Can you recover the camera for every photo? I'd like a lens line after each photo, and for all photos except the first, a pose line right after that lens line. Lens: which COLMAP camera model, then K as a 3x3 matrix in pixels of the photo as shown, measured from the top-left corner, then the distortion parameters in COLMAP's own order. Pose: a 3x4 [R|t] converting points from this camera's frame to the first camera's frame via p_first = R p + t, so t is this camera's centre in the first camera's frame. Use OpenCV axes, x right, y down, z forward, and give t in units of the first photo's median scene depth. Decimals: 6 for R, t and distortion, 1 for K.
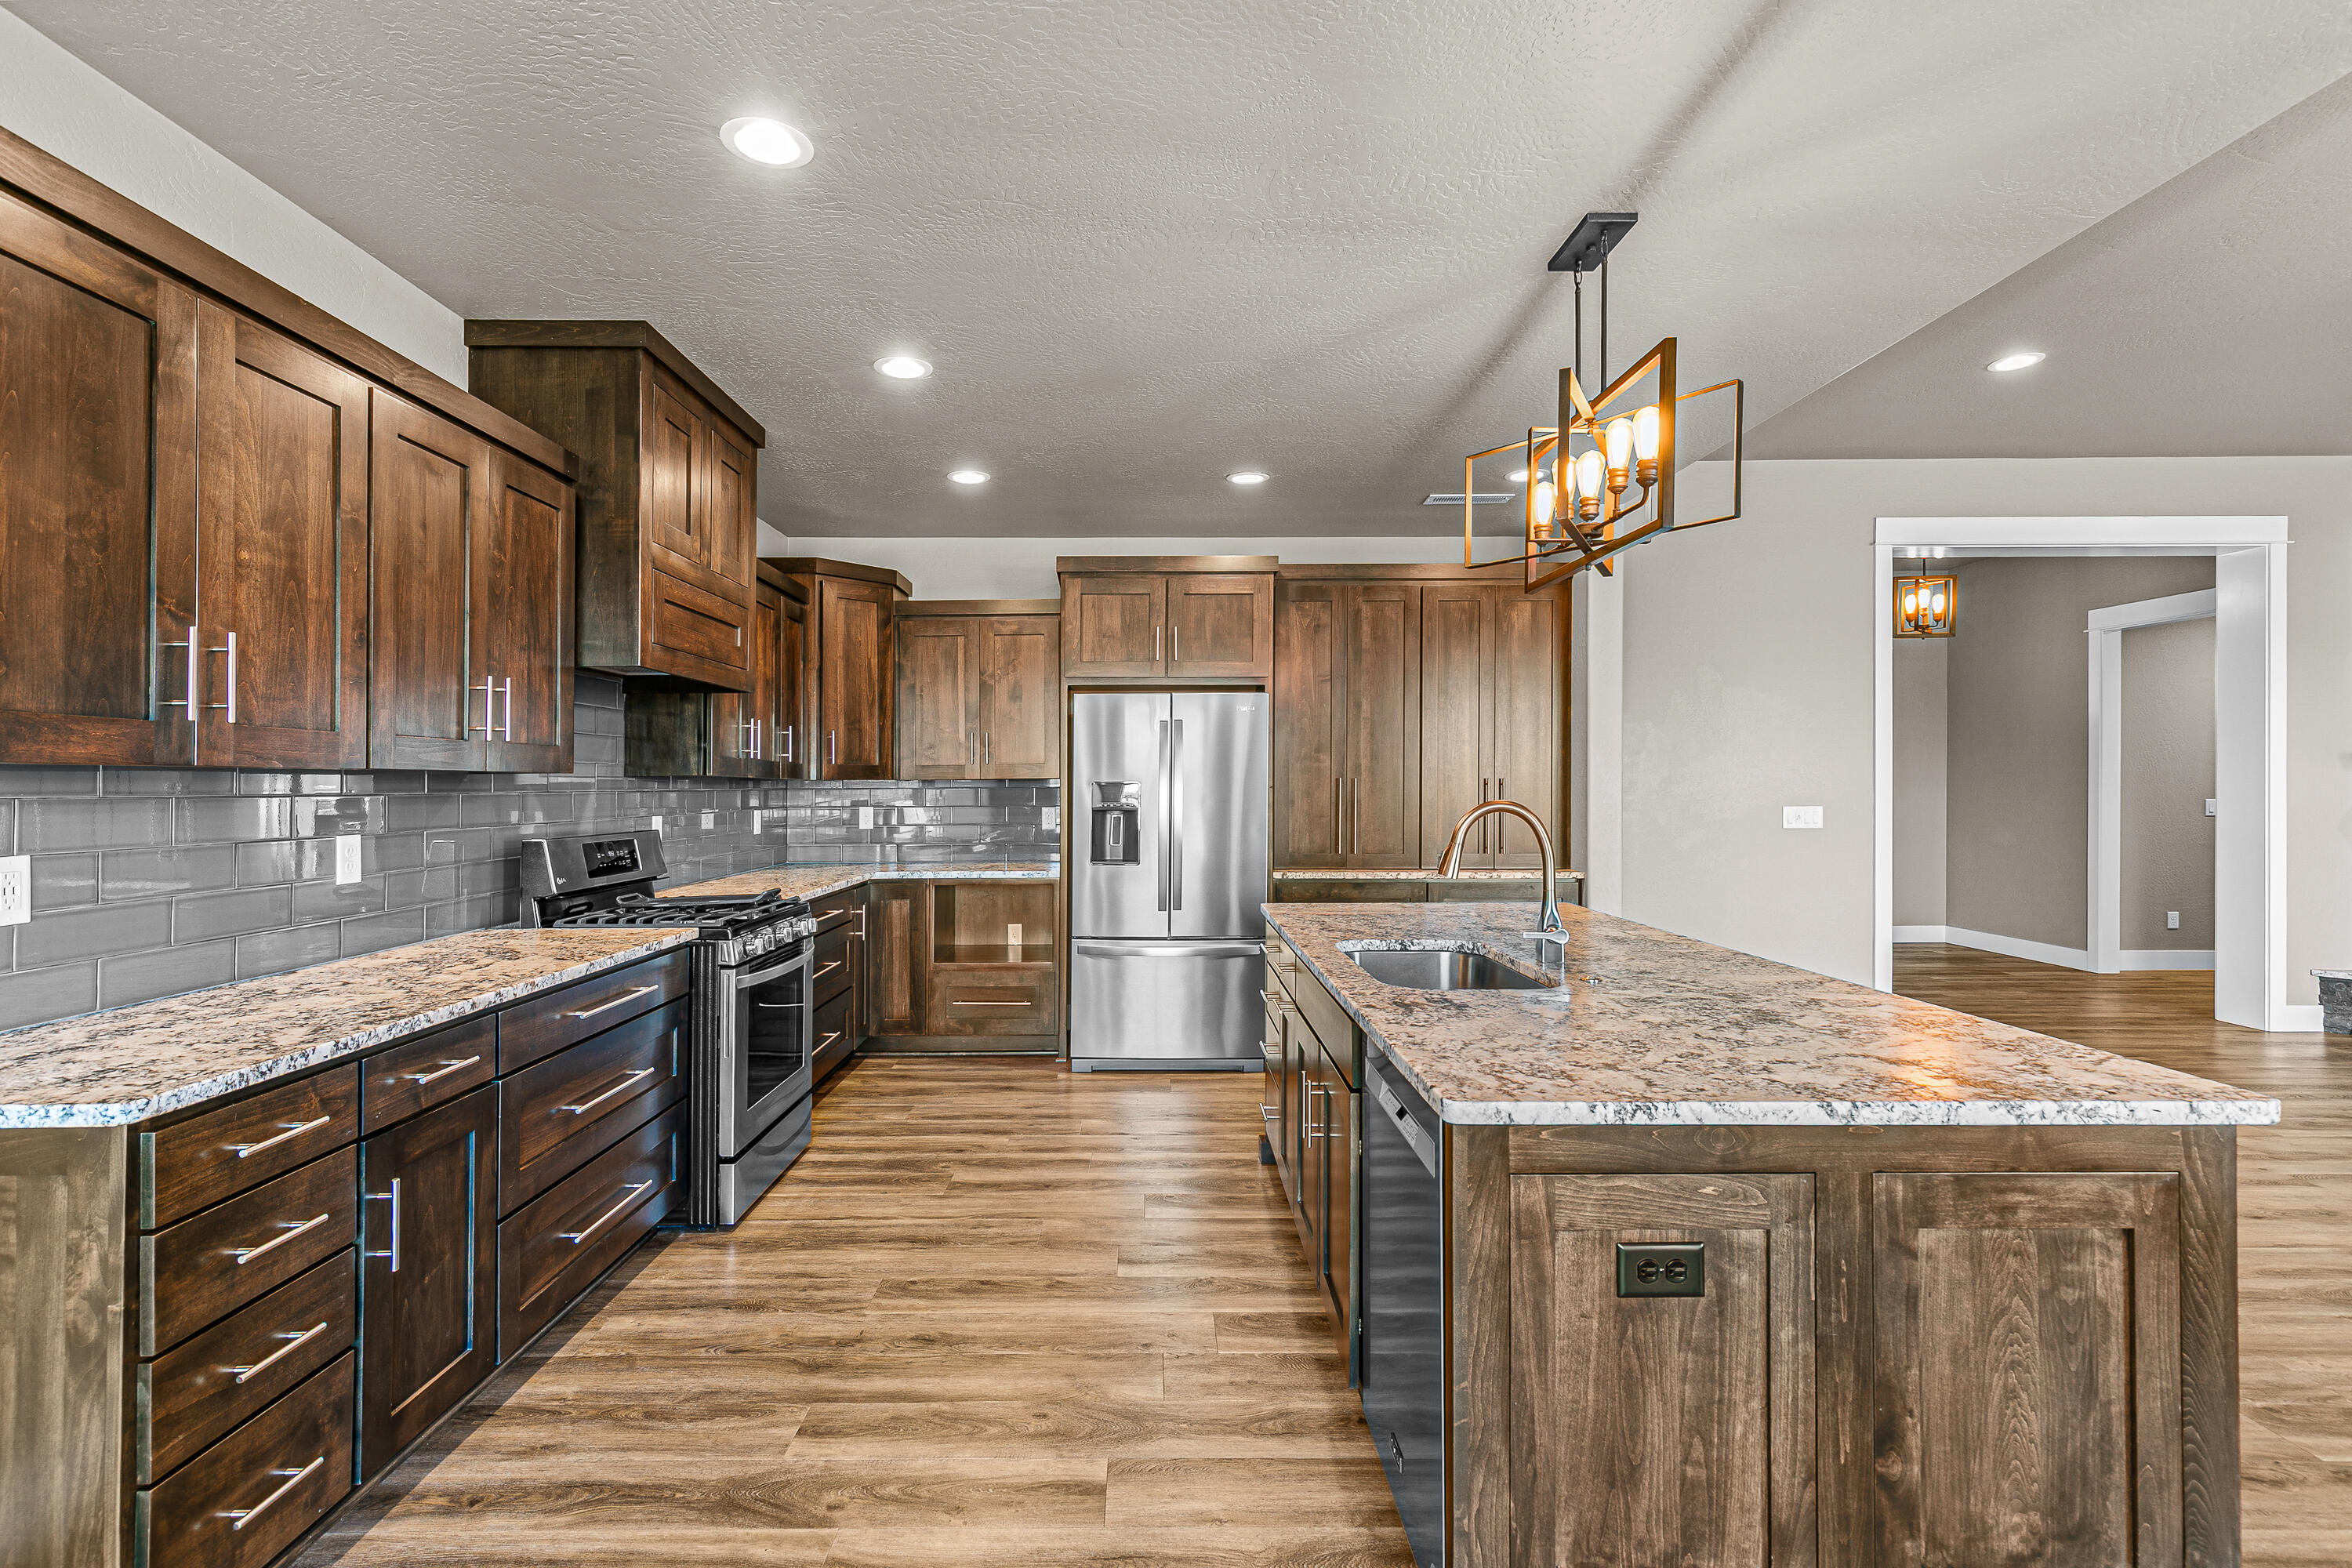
lens RADIAL K [[1081.0, 0, 1169.4], [0, 1081.0, 775.9], [0, 0, 1]] dist [0.008524, 0.000988]
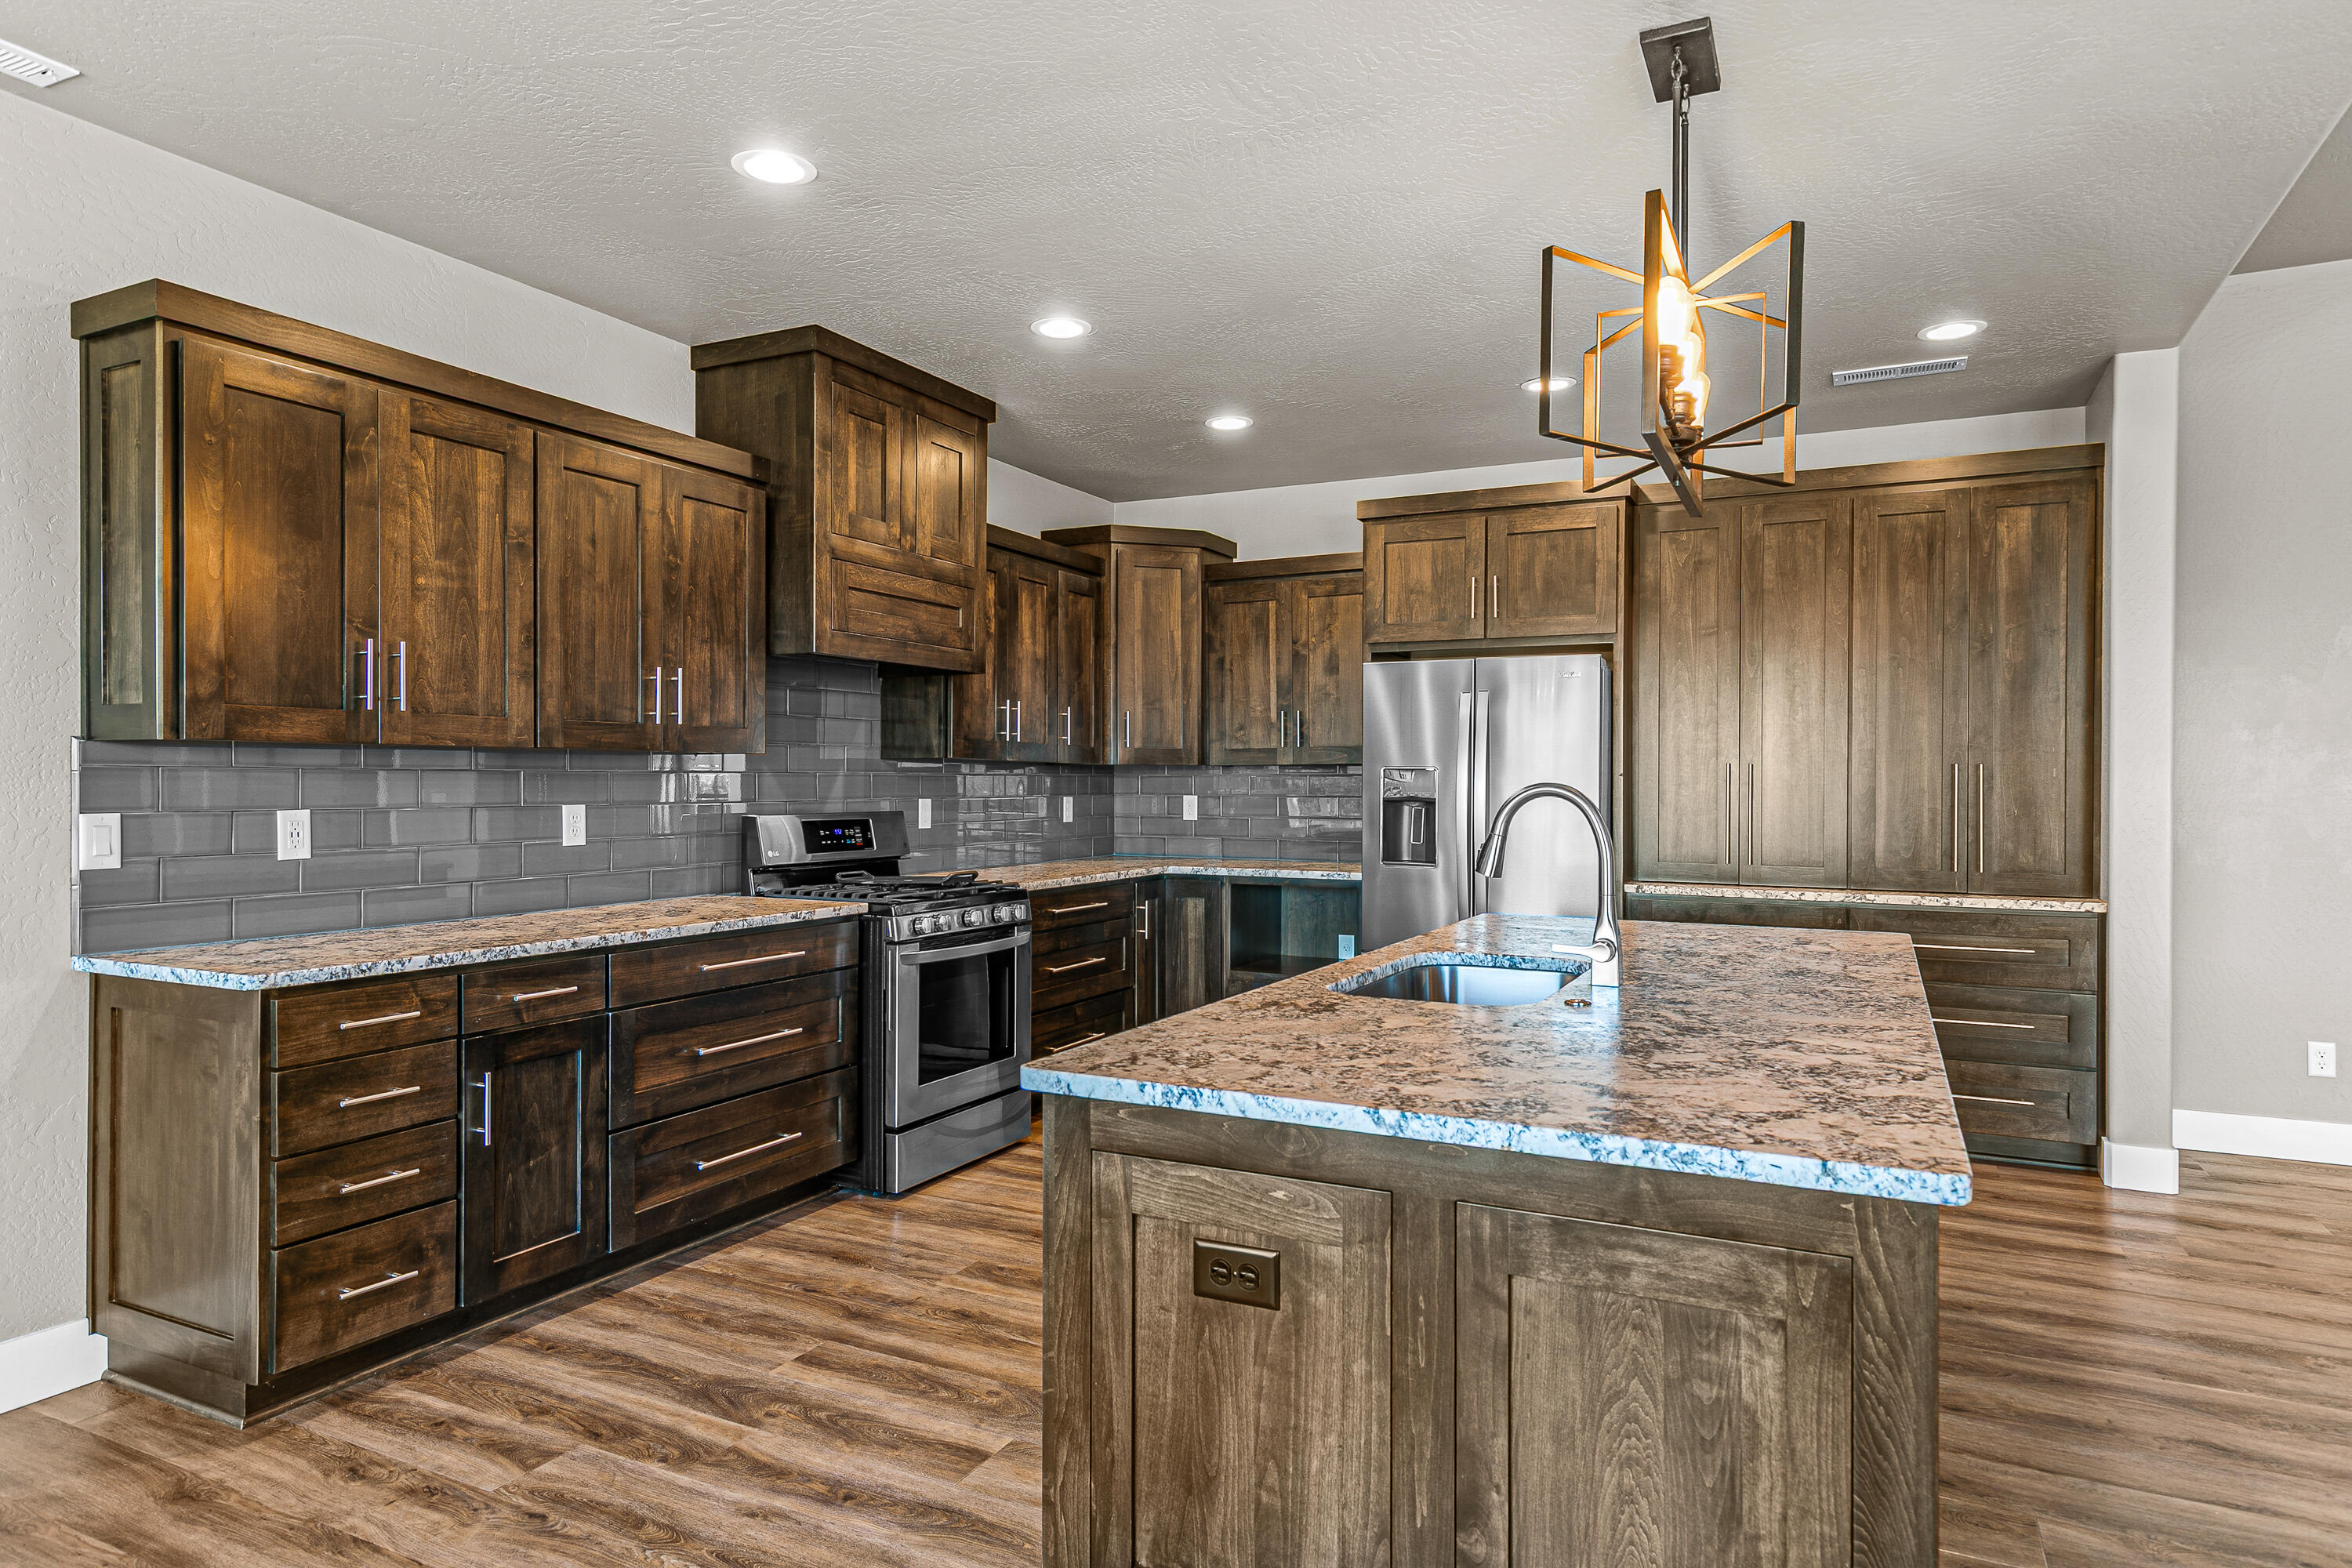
lens RADIAL K [[1356.3, 0, 1181.9], [0, 1356.3, 782.3], [0, 0, 1]] dist [0.016461, -0.000423]
pose [[0.893927, 0.007221, -0.448155, 0.657712], [-0.002522, 0.999935, 0.011082, 0.015403], [0.448206, -0.008777, 0.893887, -0.040863]]
